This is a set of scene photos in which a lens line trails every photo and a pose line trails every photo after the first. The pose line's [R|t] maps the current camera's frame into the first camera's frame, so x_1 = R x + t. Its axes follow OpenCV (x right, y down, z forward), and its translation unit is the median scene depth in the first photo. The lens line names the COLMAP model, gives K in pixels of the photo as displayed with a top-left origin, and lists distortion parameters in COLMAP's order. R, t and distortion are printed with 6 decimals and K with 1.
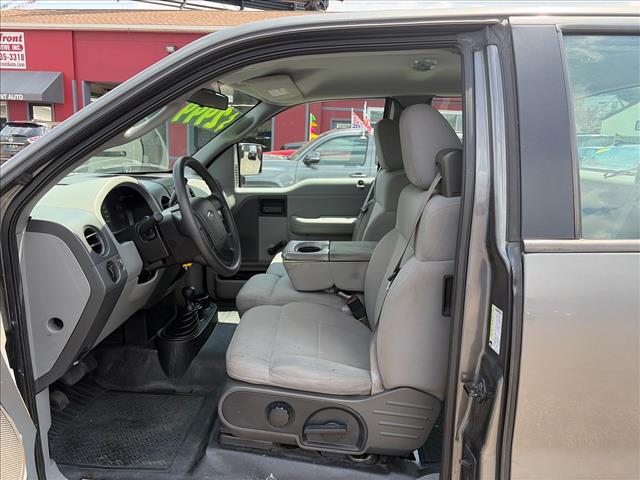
lens RADIAL K [[485.1, 0, 324.2], [0, 485.1, 242.1], [0, 0, 1]] dist [0.003216, -0.005502]
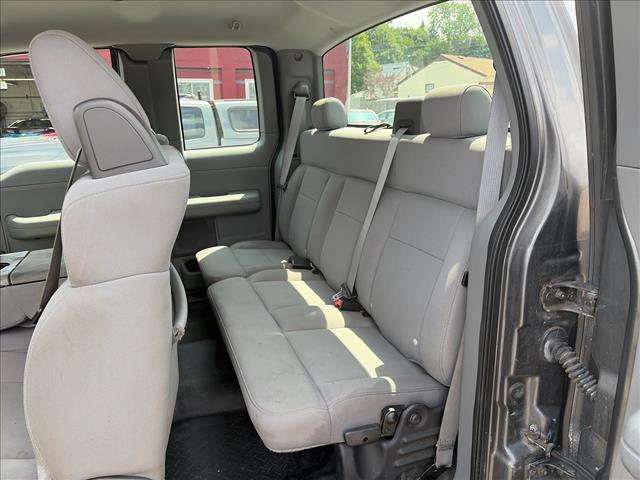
lens RADIAL K [[485.1, 0, 324.2], [0, 485.1, 242.1], [0, 0, 1]] dist [0.003216, -0.005502]
pose [[0.936234, -0.137284, 0.323449, 0.156600], [0.119682, 0.990066, 0.073799, -0.013034], [-0.330367, -0.030382, 0.943363, 0.164232]]
